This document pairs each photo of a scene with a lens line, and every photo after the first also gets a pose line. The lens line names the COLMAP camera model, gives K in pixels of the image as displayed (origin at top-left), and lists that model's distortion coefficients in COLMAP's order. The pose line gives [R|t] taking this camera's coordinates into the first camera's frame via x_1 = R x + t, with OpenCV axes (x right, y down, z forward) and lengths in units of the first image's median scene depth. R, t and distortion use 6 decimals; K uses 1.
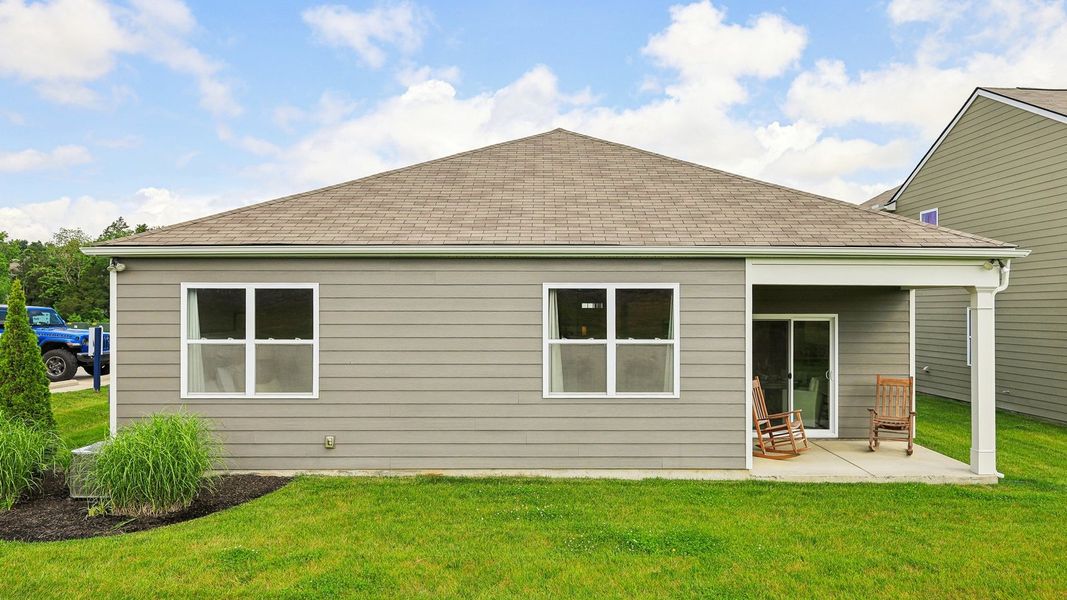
lens RADIAL K [[805.0, 0, 533.5], [0, 805.0, 300.0], [0, 0, 1]] dist [0.002858, 0.001391]
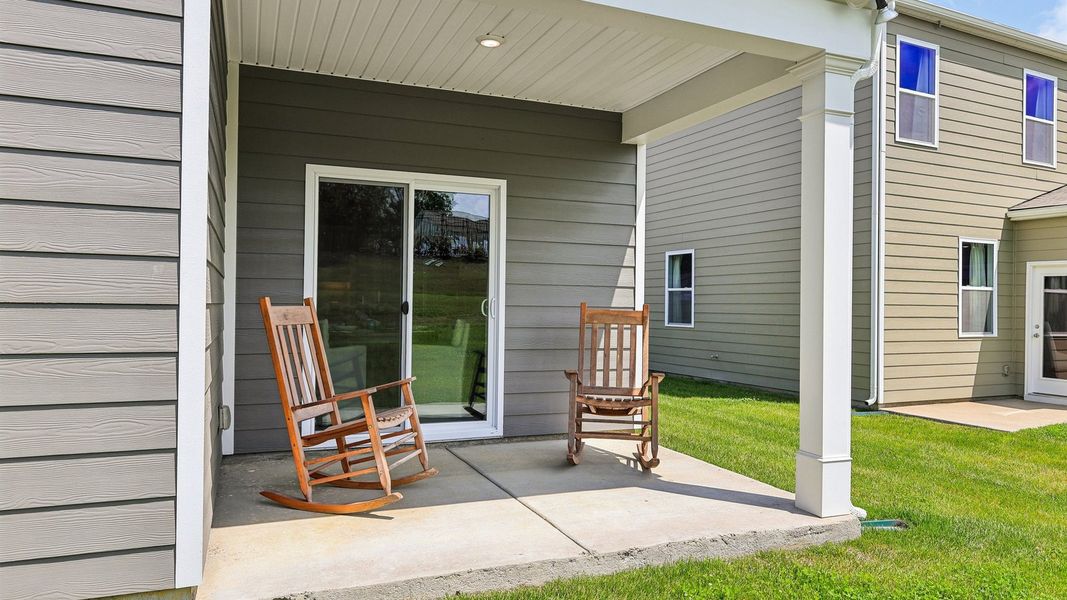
lens RADIAL K [[805.0, 0, 533.5], [0, 805.0, 300.0], [0, 0, 1]] dist [0.002858, 0.001391]
pose [[0.926837, 0.009916, 0.375333, 0.222179], [-0.013073, 0.999897, 0.005864, 0.089398], [-0.375236, -0.010341, 0.926872, 0.570121]]
